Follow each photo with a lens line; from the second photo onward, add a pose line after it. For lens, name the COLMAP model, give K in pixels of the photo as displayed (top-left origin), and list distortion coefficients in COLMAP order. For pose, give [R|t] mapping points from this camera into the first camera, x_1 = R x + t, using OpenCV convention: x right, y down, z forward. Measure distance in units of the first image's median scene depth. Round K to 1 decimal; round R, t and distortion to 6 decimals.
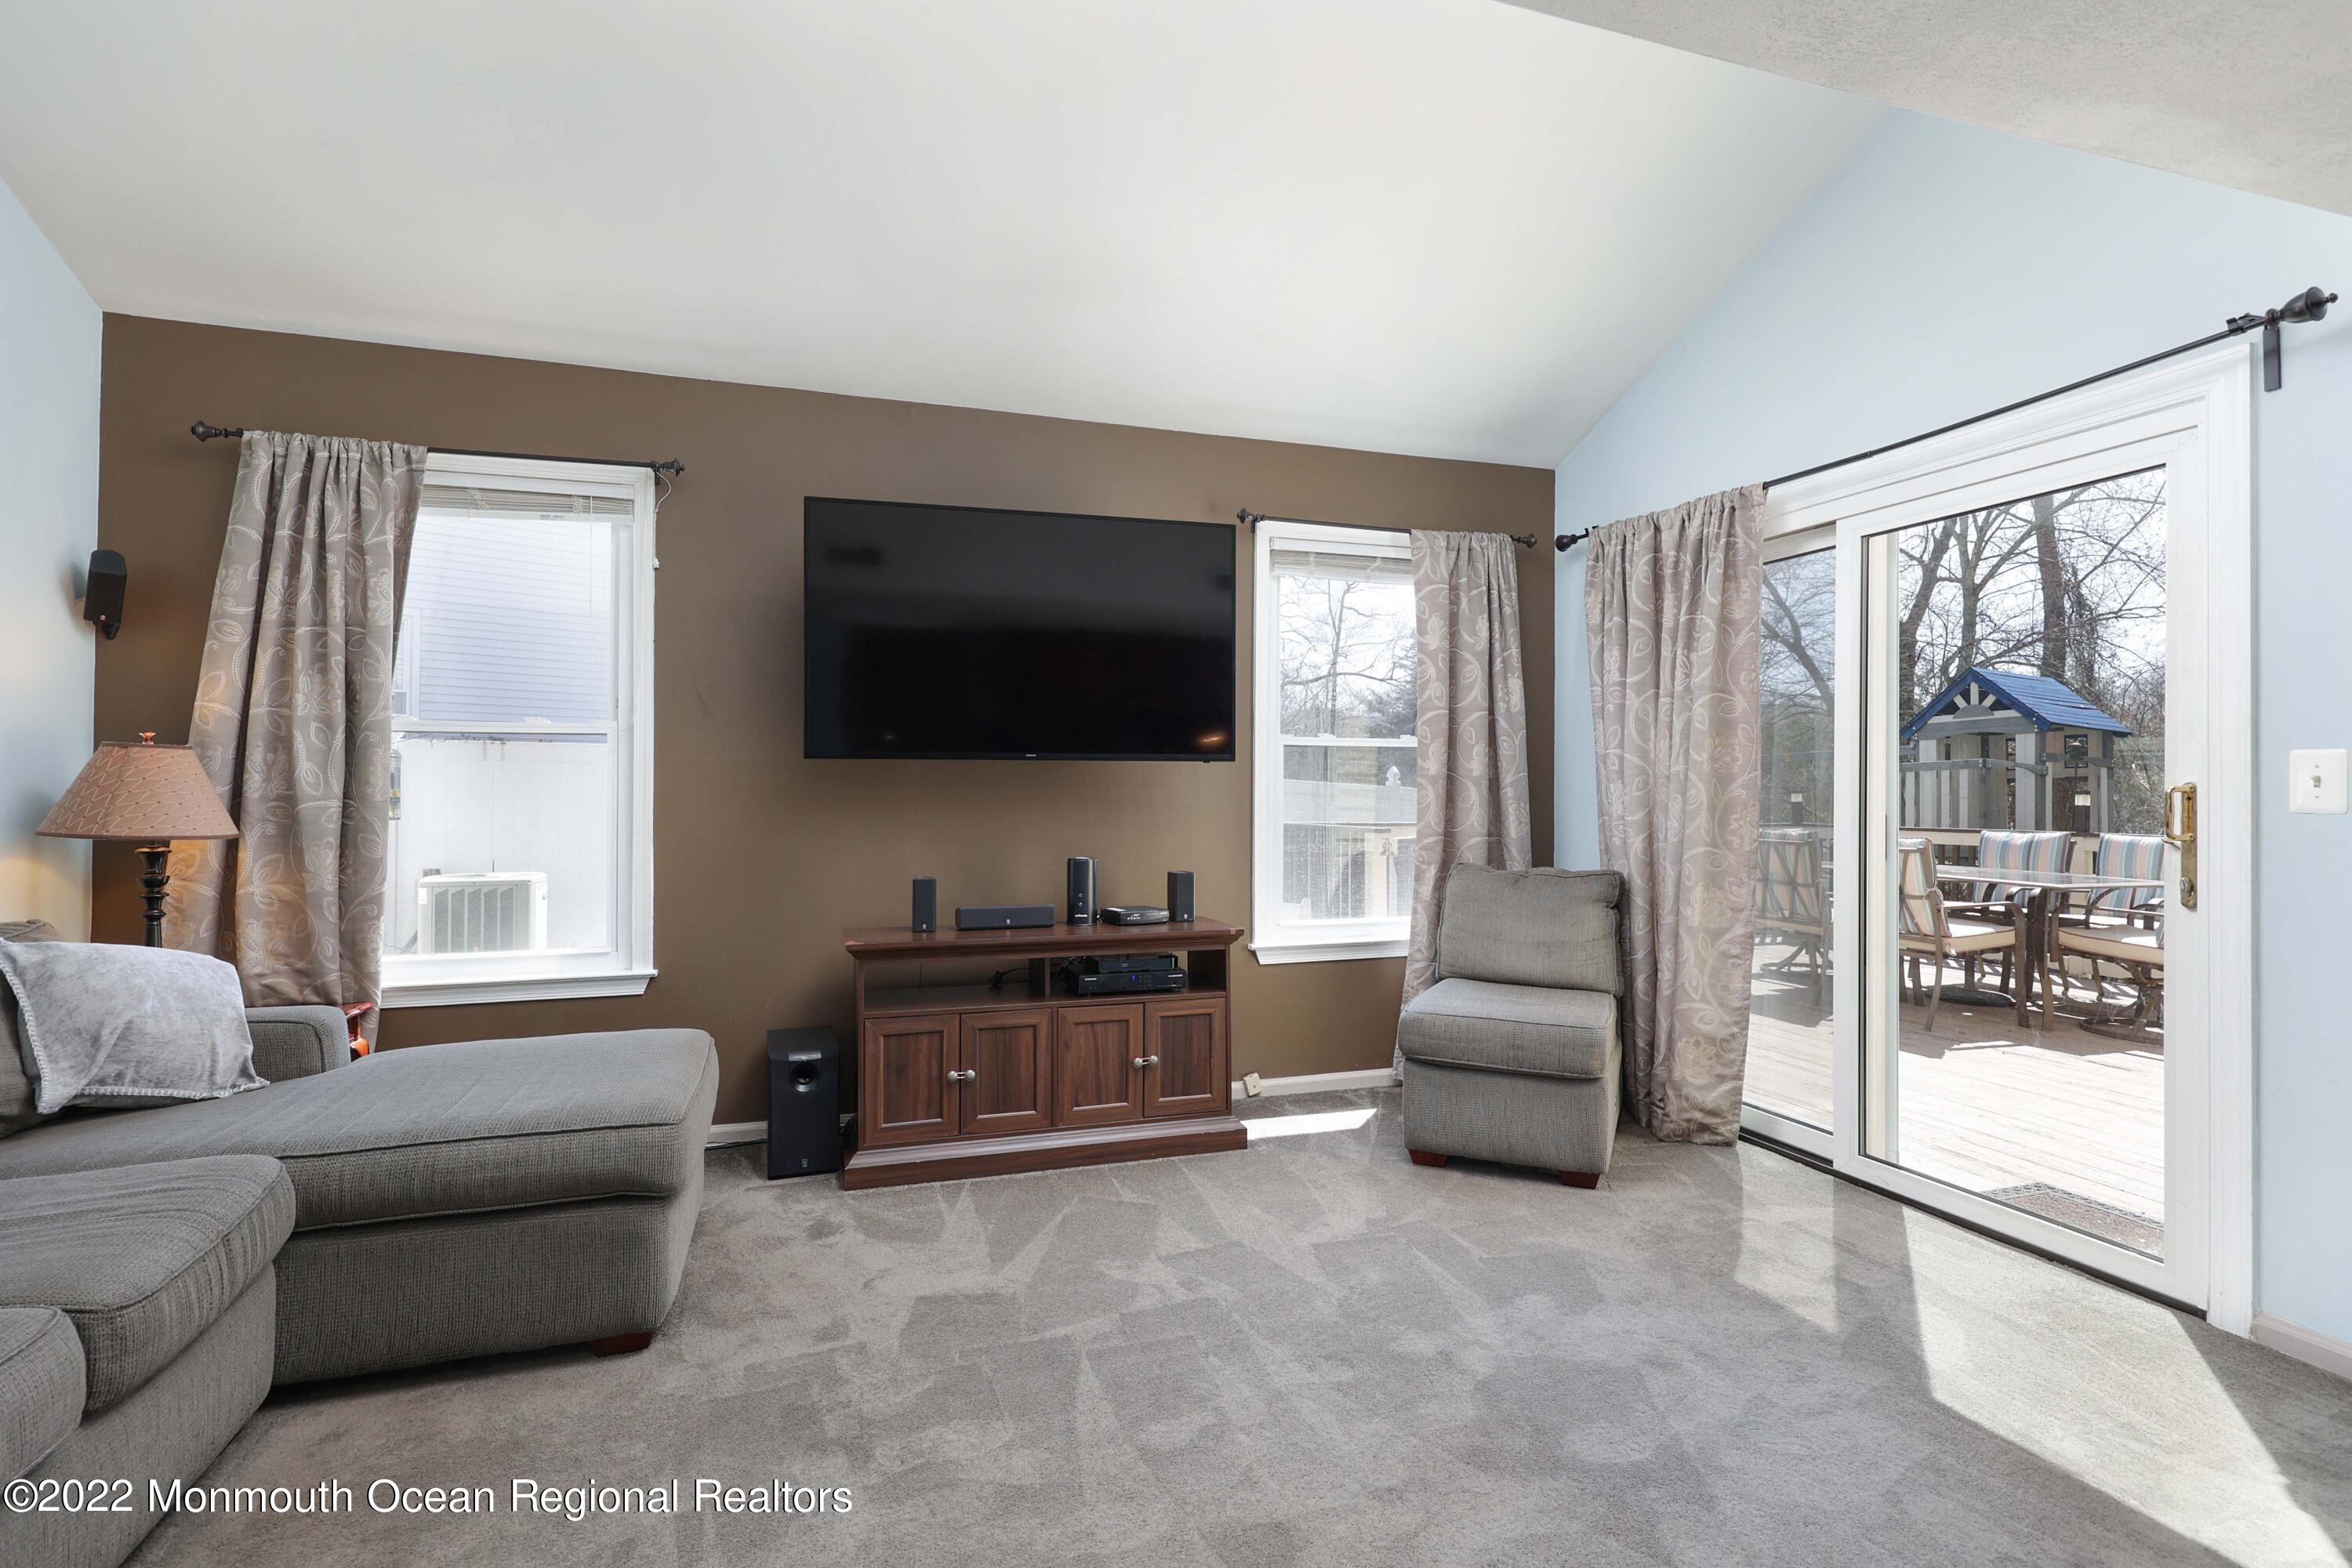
lens RADIAL K [[1073.1, 0, 1102.0], [0, 1073.1, 792.7], [0, 0, 1]] dist [0.000129, -0.000084]
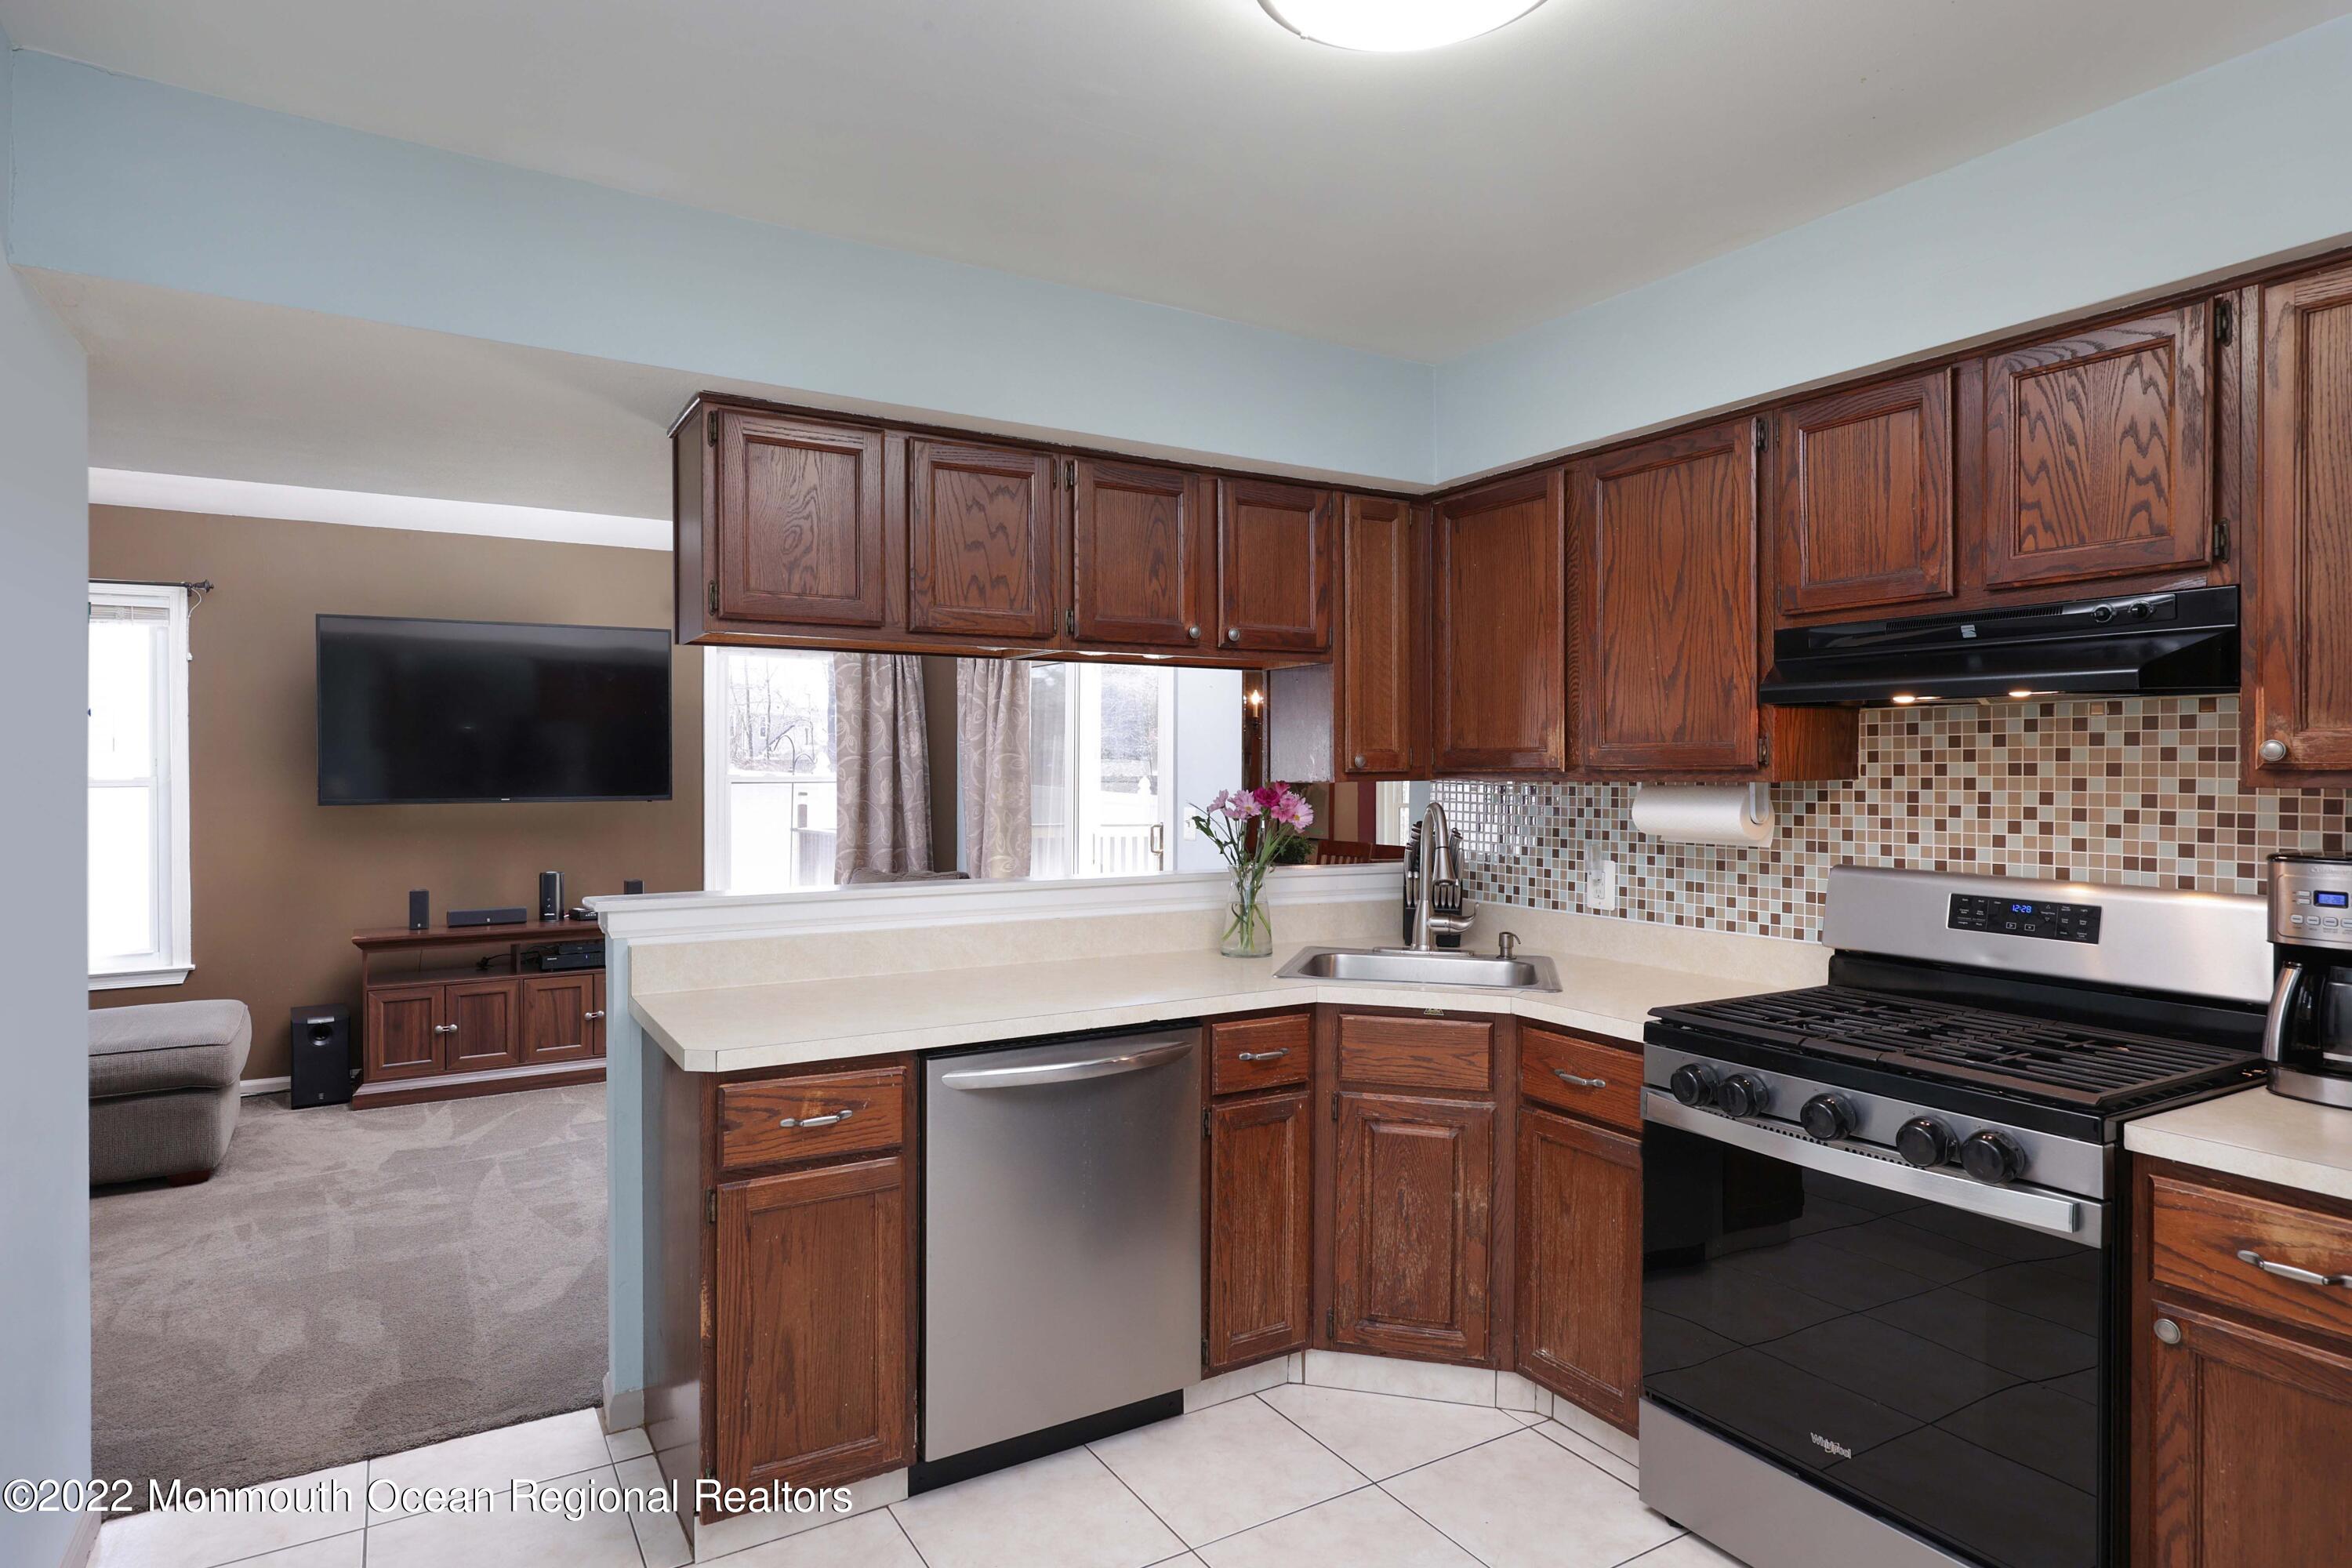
lens RADIAL K [[1348.5, 0, 1177.5], [0, 1348.5, 790.3], [0, 0, 1]] dist [0.000521, -0.001519]
pose [[0.962517, -0.005299, 0.271171, 0.310550], [0.000051, 0.999813, 0.019354, -0.084025], [-0.271222, -0.018615, 0.962337, -0.949838]]
